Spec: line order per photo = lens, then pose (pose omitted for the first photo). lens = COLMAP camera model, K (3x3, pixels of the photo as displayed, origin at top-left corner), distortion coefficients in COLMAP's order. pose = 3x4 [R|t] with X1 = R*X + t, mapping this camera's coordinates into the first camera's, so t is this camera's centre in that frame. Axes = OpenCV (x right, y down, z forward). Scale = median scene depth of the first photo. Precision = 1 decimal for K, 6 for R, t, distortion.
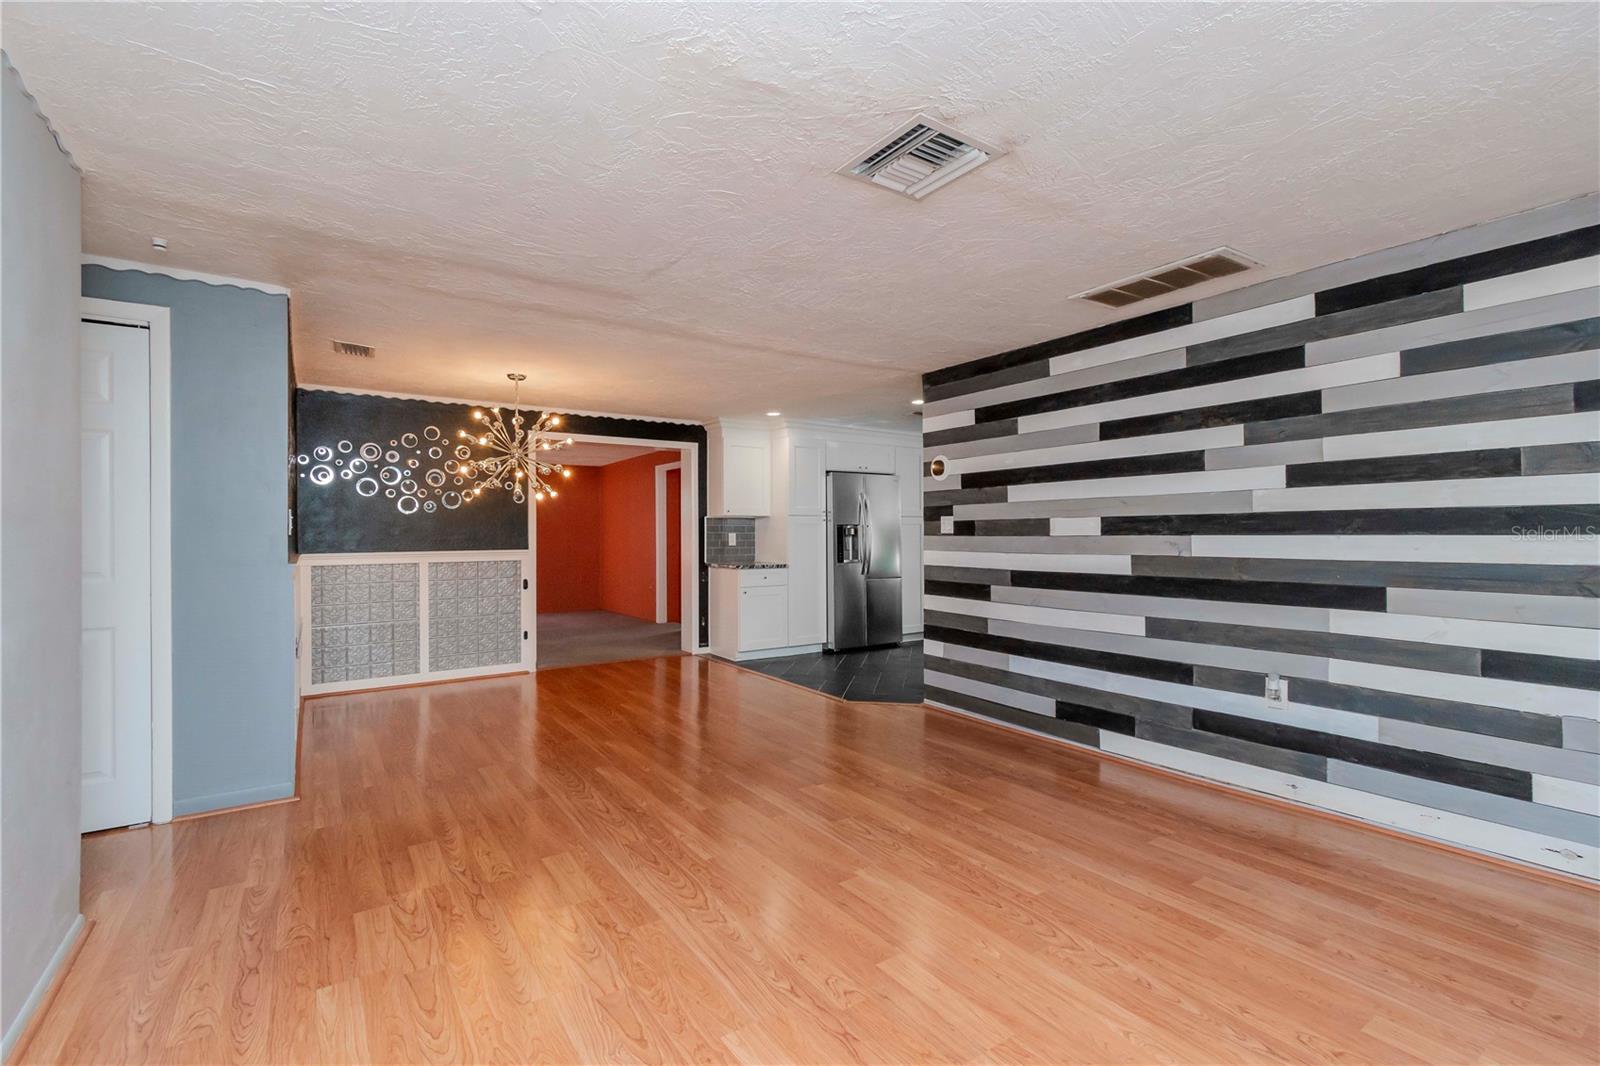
lens RADIAL K [[718.9, 0, 791.3], [0, 718.9, 530.1], [0, 0, 1]] dist [0.001891, 0.000211]
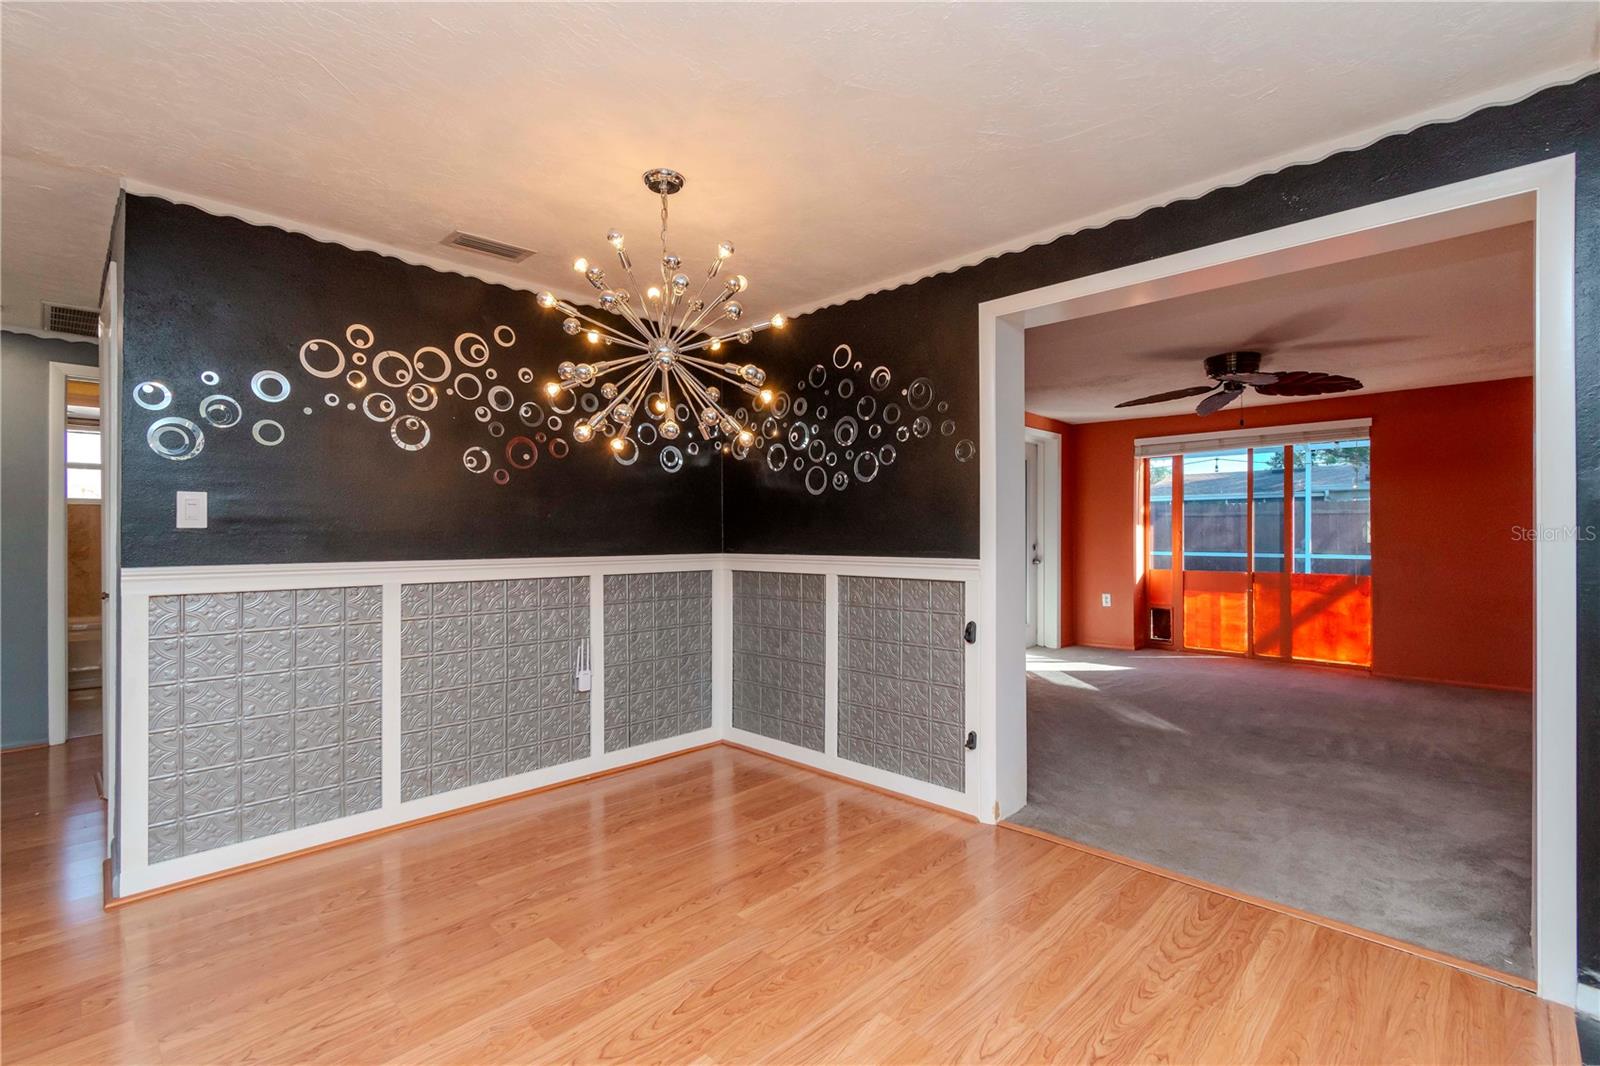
lens RADIAL K [[715.1, 0, 803.9], [0, 715.1, 535.9], [0, 0, 1]] dist [-0.002822, 0.000087]
pose [[0.187484, 0.009669, -0.982220, 0.076677], [0.005993, 0.999922, 0.010987, 0.006544], [0.982249, -0.007947, 0.187412, 0.884618]]
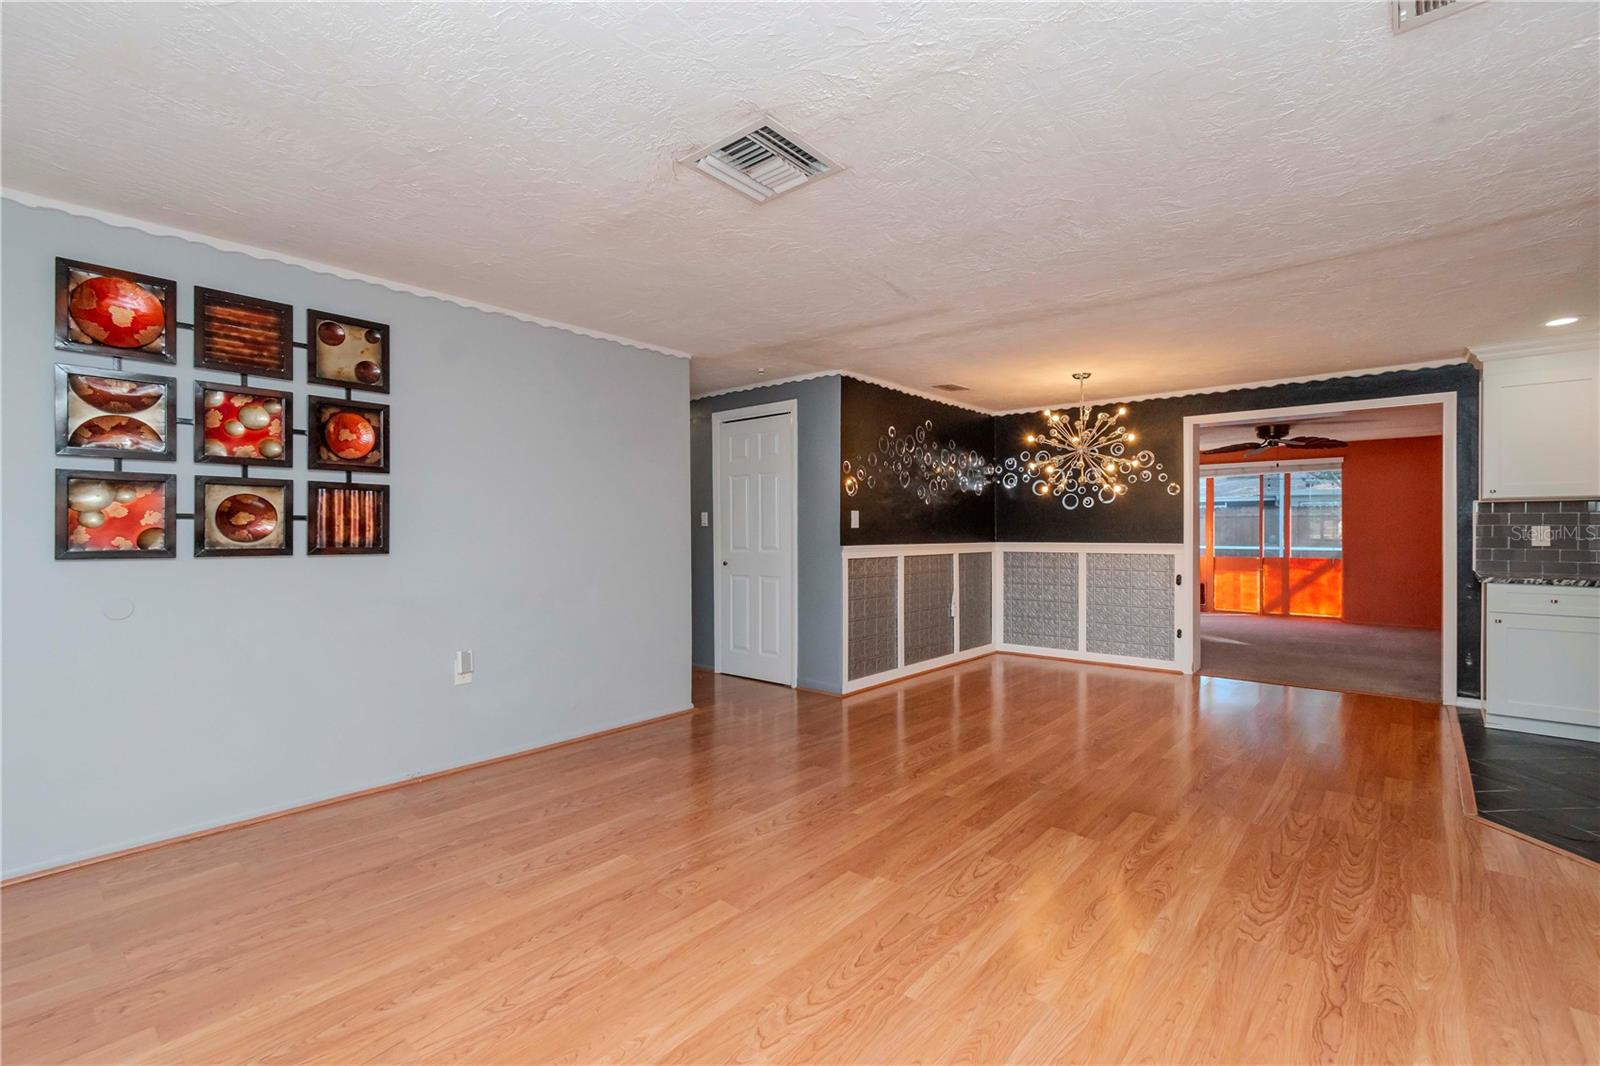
lens RADIAL K [[715.7, 0, 800.0], [0, 715.7, 533.0], [0, 0, 1]] dist [0.001863, 0.000112]
pose [[0.255336, 0.008699, -0.966813, 0.456392], [0.004567, 0.999938, 0.010203, 0.001293], [0.966842, -0.007020, 0.255280, 0.303207]]
